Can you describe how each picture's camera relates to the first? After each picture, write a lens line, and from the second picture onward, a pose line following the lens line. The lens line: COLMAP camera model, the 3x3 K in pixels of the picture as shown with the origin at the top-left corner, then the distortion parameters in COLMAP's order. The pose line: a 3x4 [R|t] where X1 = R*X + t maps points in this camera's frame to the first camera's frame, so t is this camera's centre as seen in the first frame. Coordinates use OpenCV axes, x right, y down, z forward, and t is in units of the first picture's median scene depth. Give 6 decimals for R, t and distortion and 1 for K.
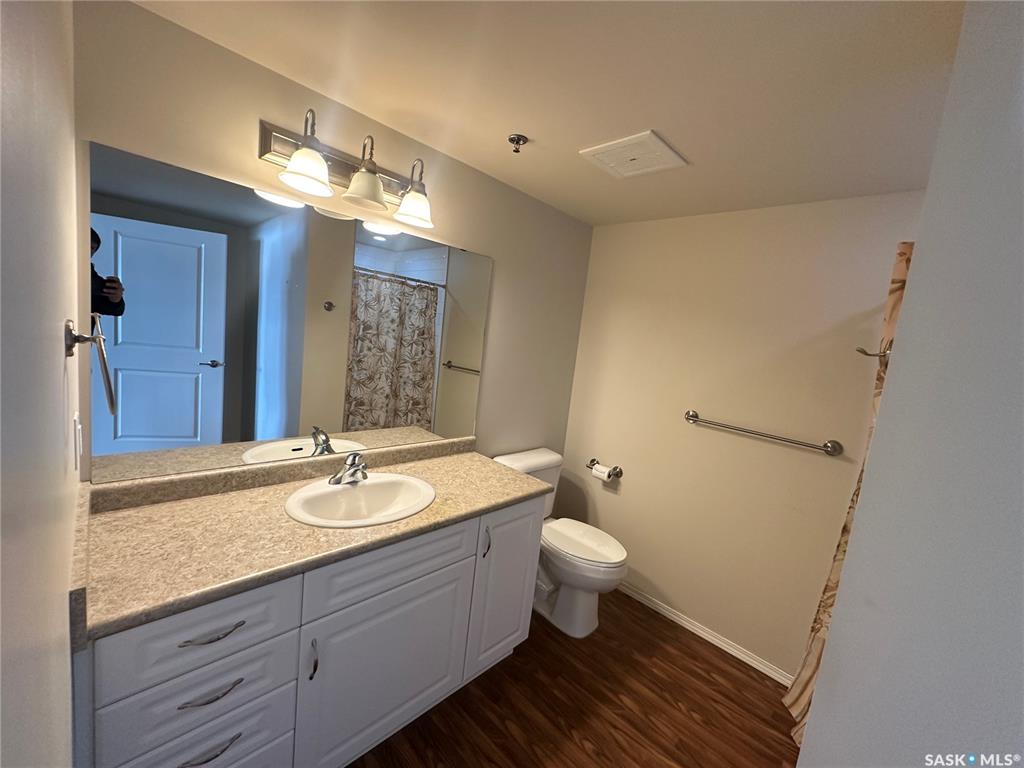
lens RADIAL K [[405.5, 0, 514.7], [0, 405.5, 383.5], [0, 0, 1]] dist [-0.000894, 0.000454]
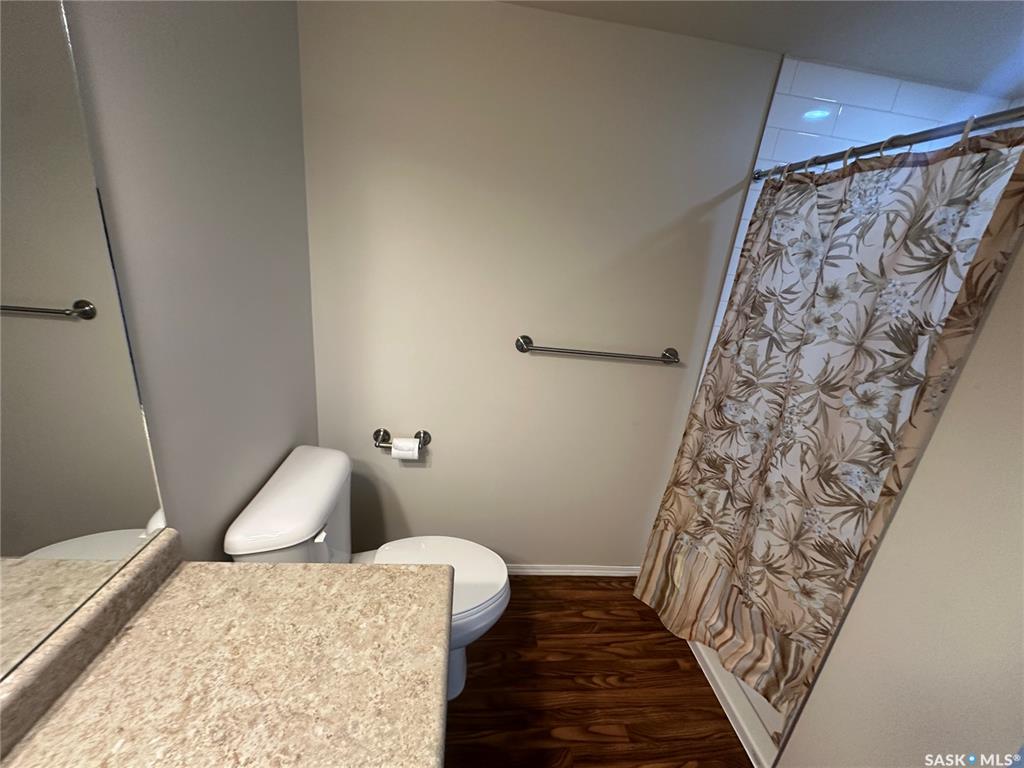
lens RADIAL K [[405.5, 0, 509.8], [0, 405.5, 379.6], [0, 0, 1]] dist [-0.000894, 0.000454]
pose [[0.652485, -0.283070, 0.702947, -0.133419], [0.064126, 0.944911, 0.320984, -0.109936], [-0.755083, -0.164360, 0.634693, 0.620359]]
